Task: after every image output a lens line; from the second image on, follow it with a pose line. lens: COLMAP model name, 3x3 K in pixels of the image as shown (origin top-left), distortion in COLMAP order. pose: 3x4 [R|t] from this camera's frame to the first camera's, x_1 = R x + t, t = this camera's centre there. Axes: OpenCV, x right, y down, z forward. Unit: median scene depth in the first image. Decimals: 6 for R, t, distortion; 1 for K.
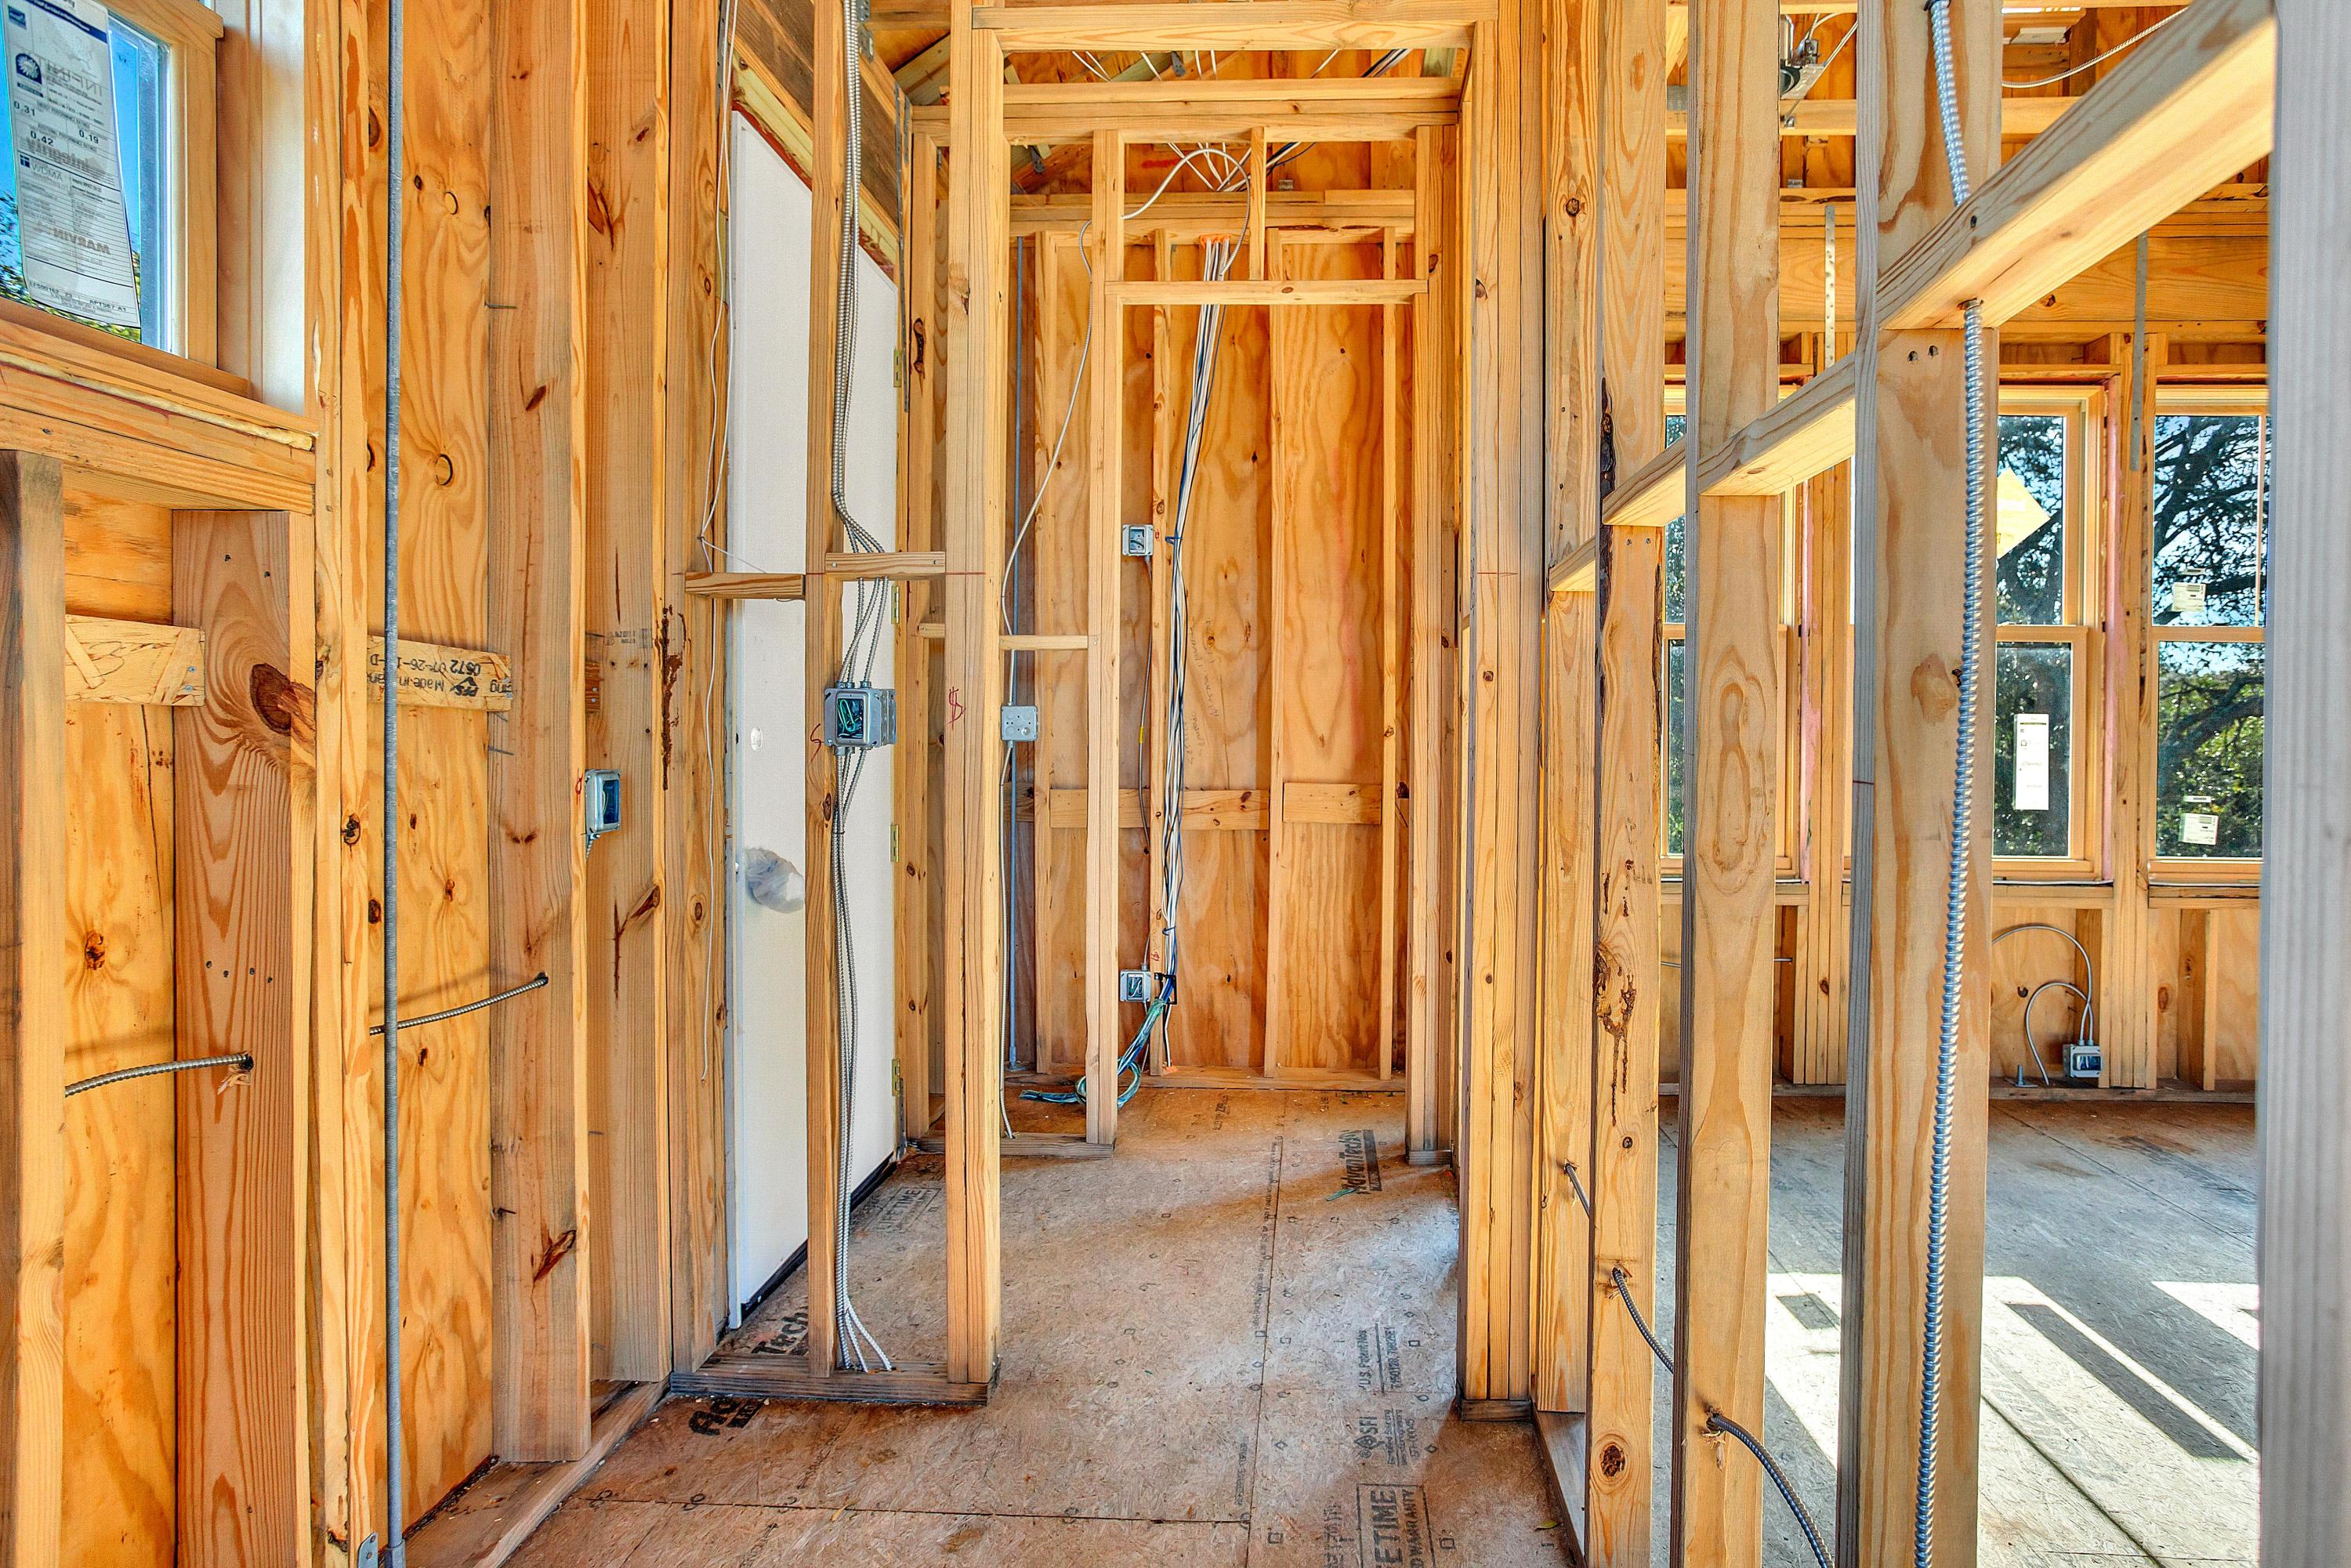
lens RADIAL K [[1225.0, 0, 1300.9], [0, 1225.0, 754.4], [0, 0, 1]] dist [-0.018643, 0.001293]
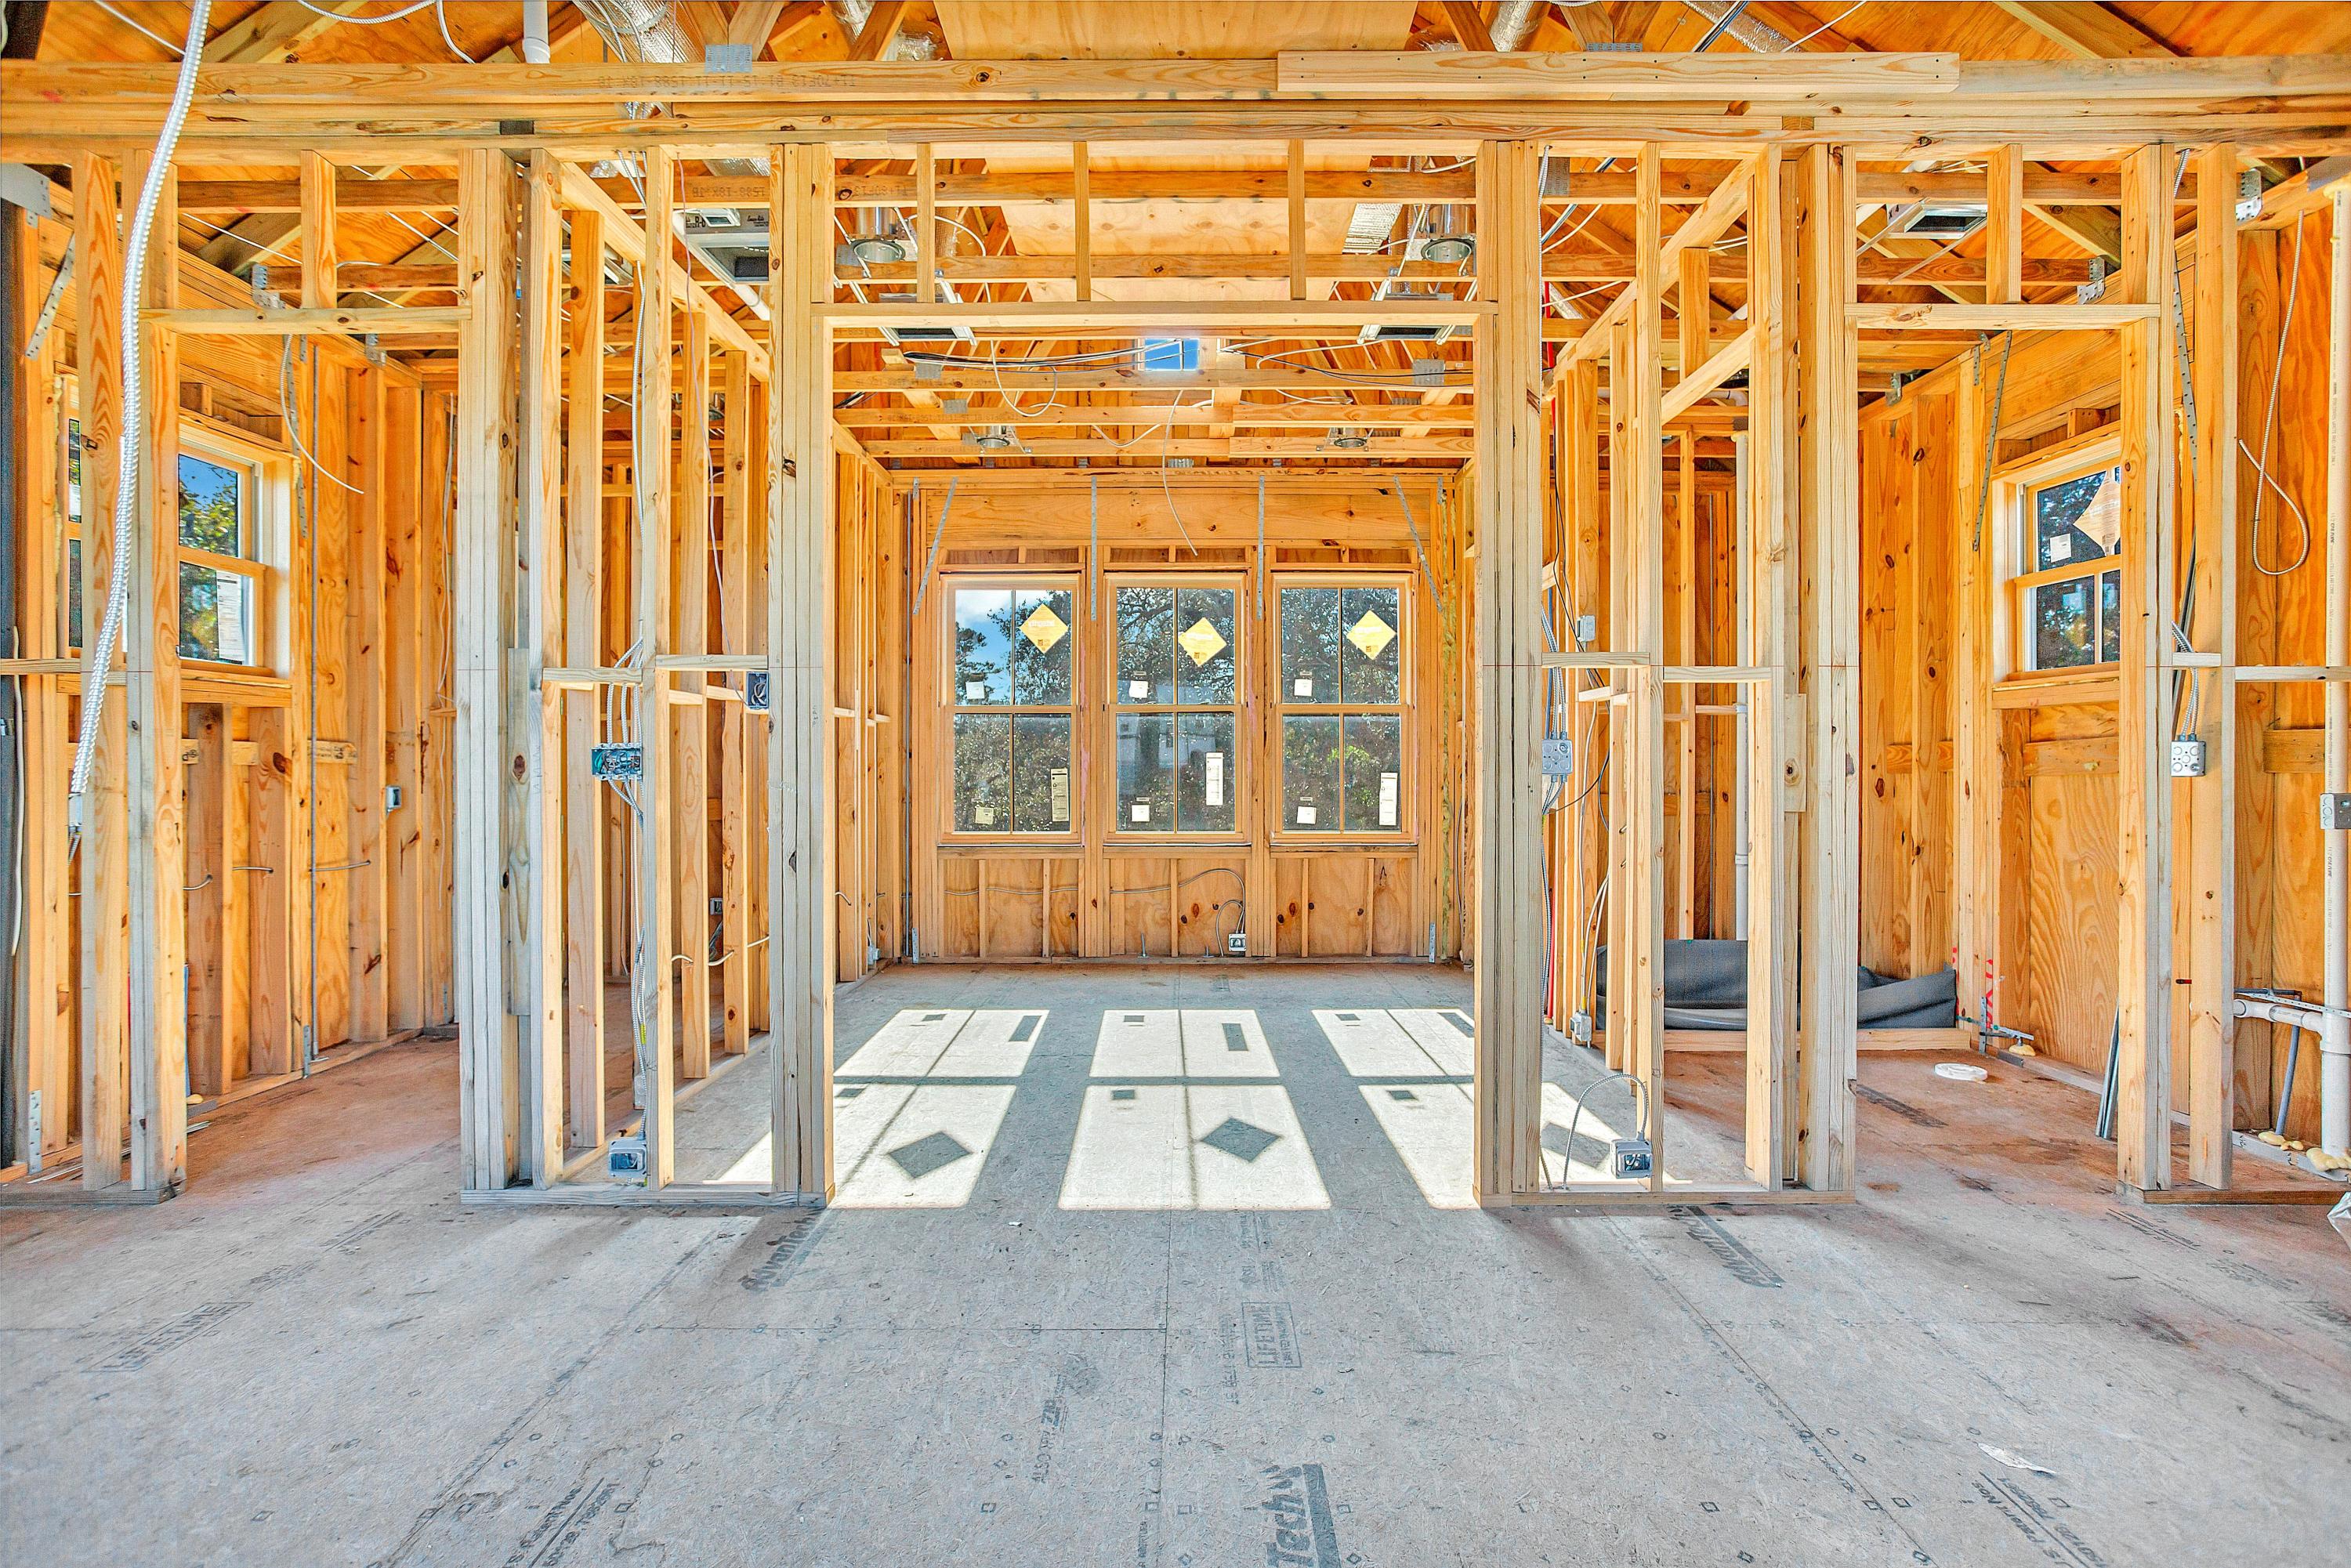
lens RADIAL K [[1151.2, 0, 1192.1], [0, 1151.2, 769.3], [0, 0, 1]] dist [-0.052210, 0.034580]
pose [[0.999081, -0.009660, 0.041754, 0.513534], [0.010158, 0.999880, -0.011727, 0.011563], [-0.041636, 0.012140, 0.999059, -0.740880]]
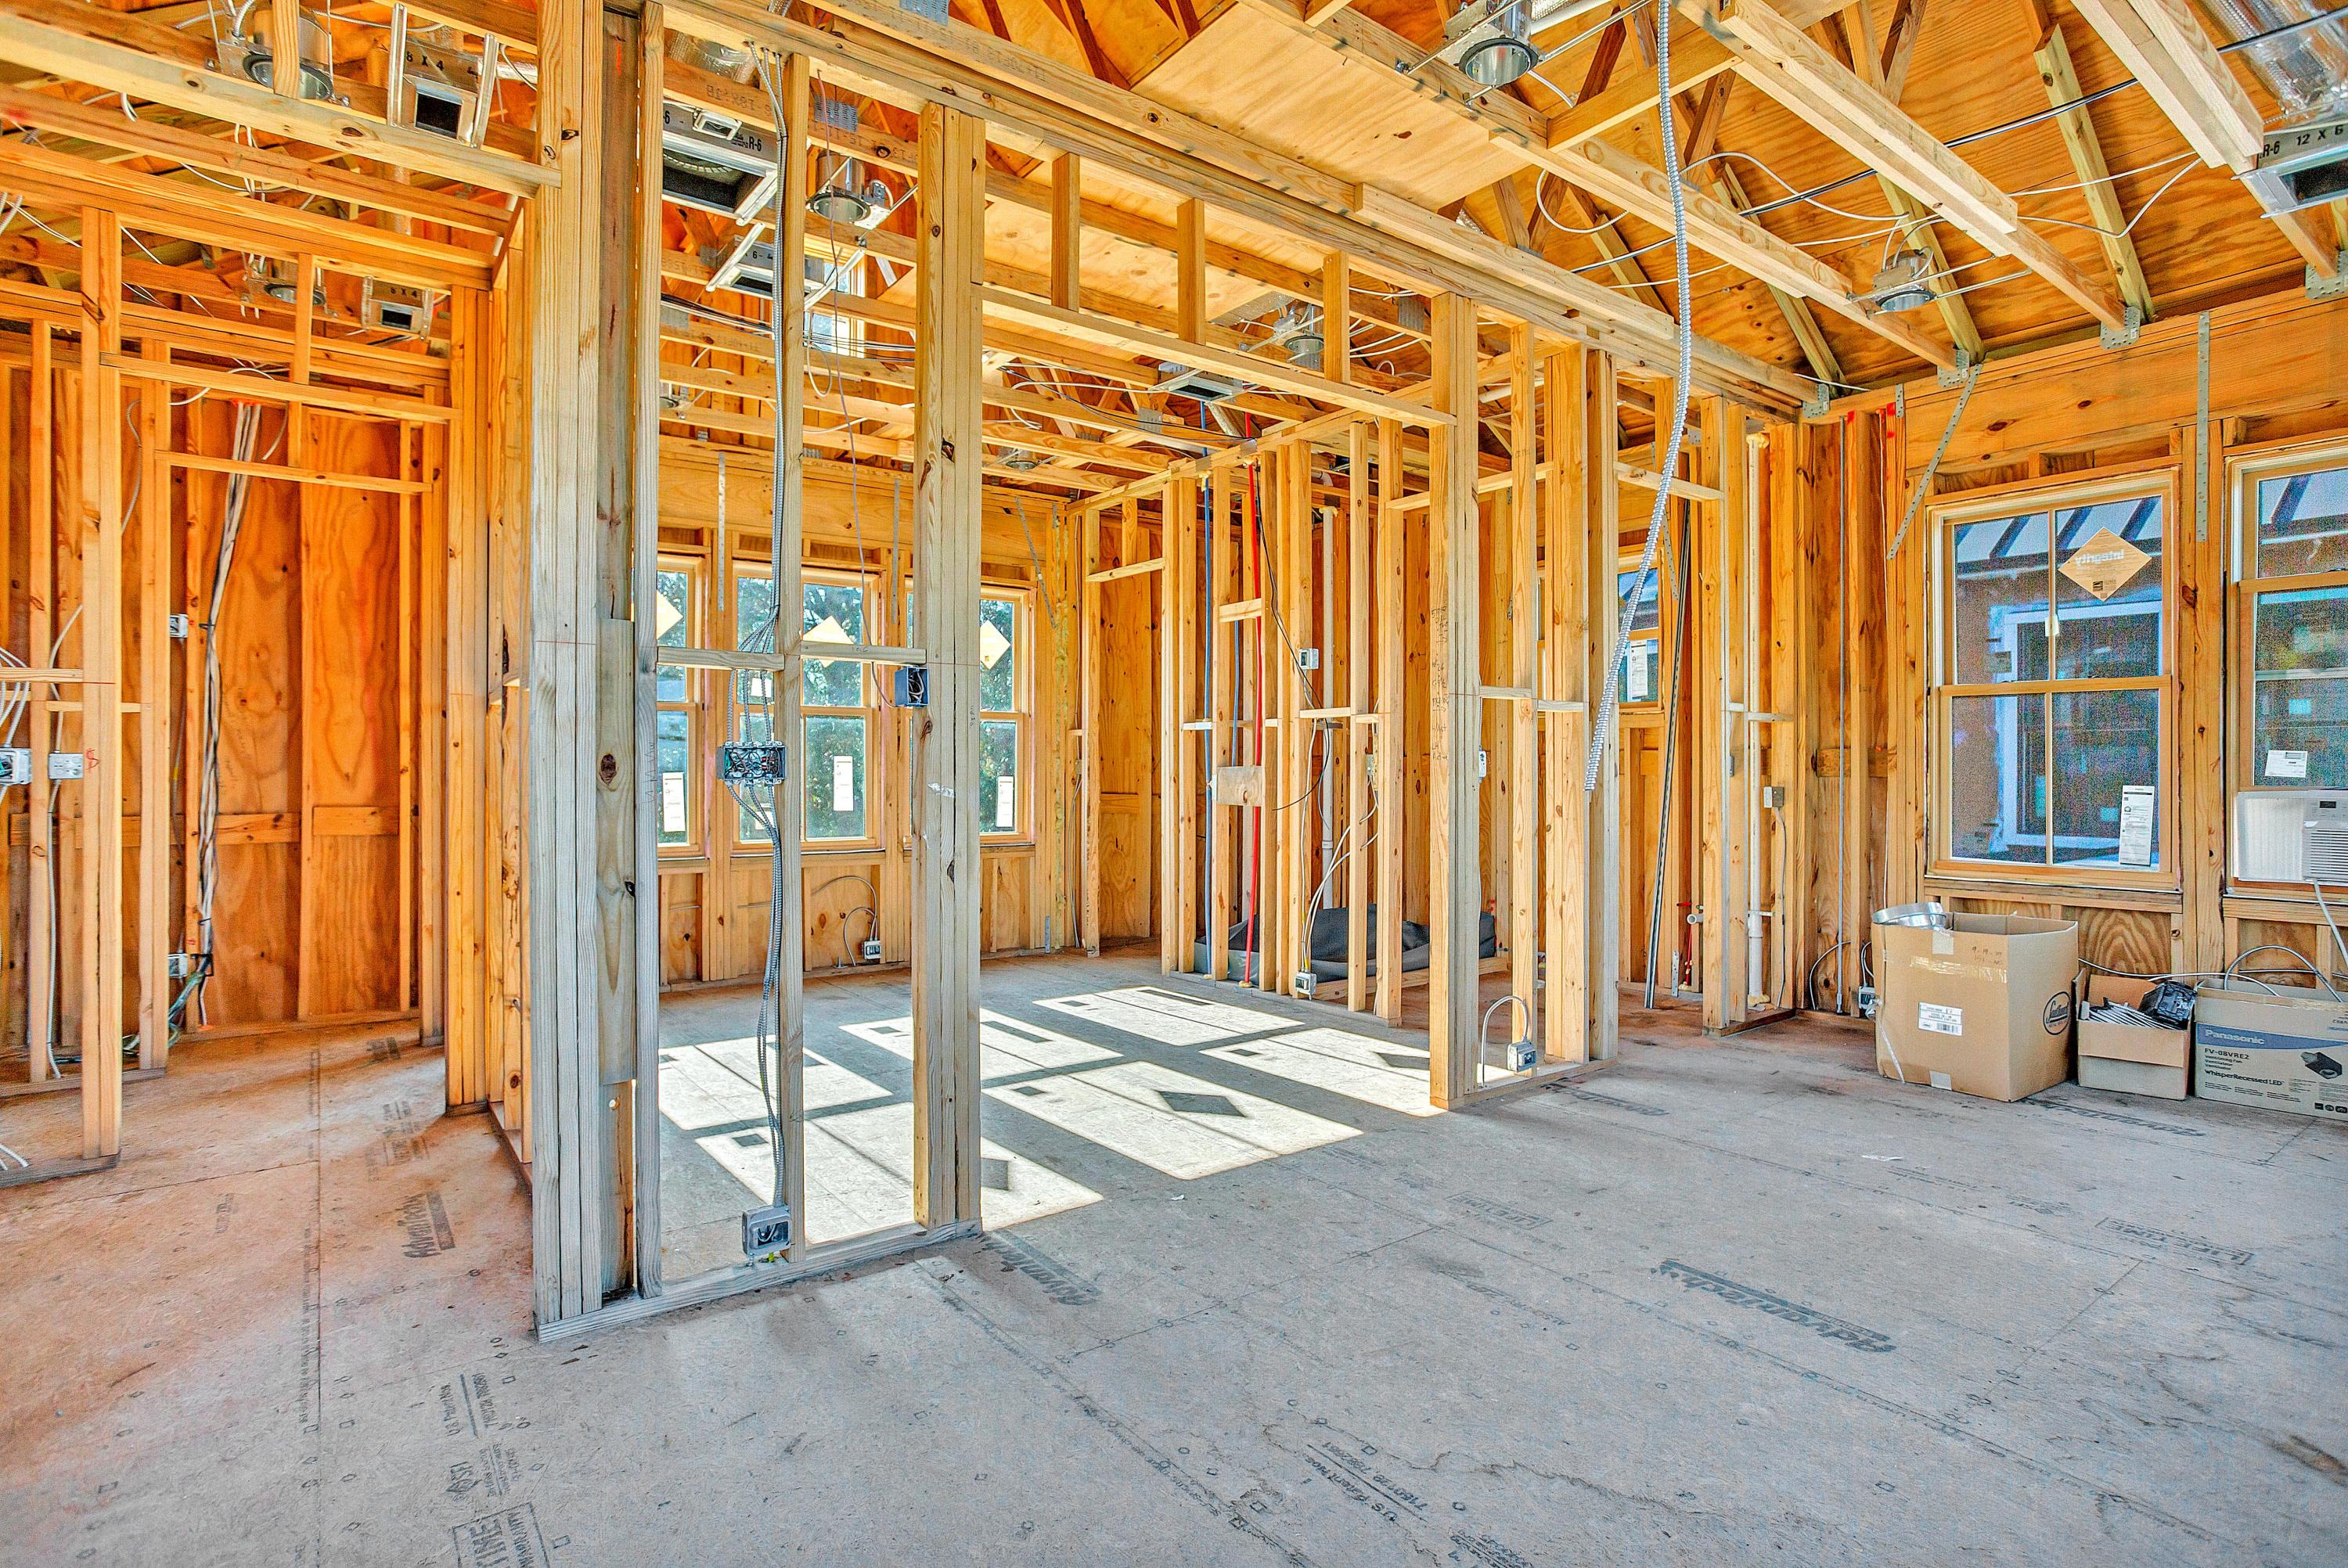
lens RADIAL K [[1138.2, 0, 1198.5], [0, 1138.2, 766.1], [0, 0, 1]] dist [-0.037012, 0.022046]
pose [[0.778569, -0.005392, 0.627536, -0.031049], [0.015590, 0.999821, -0.010752, 0.006041], [-0.627366, 0.018154, 0.778513, -0.623054]]
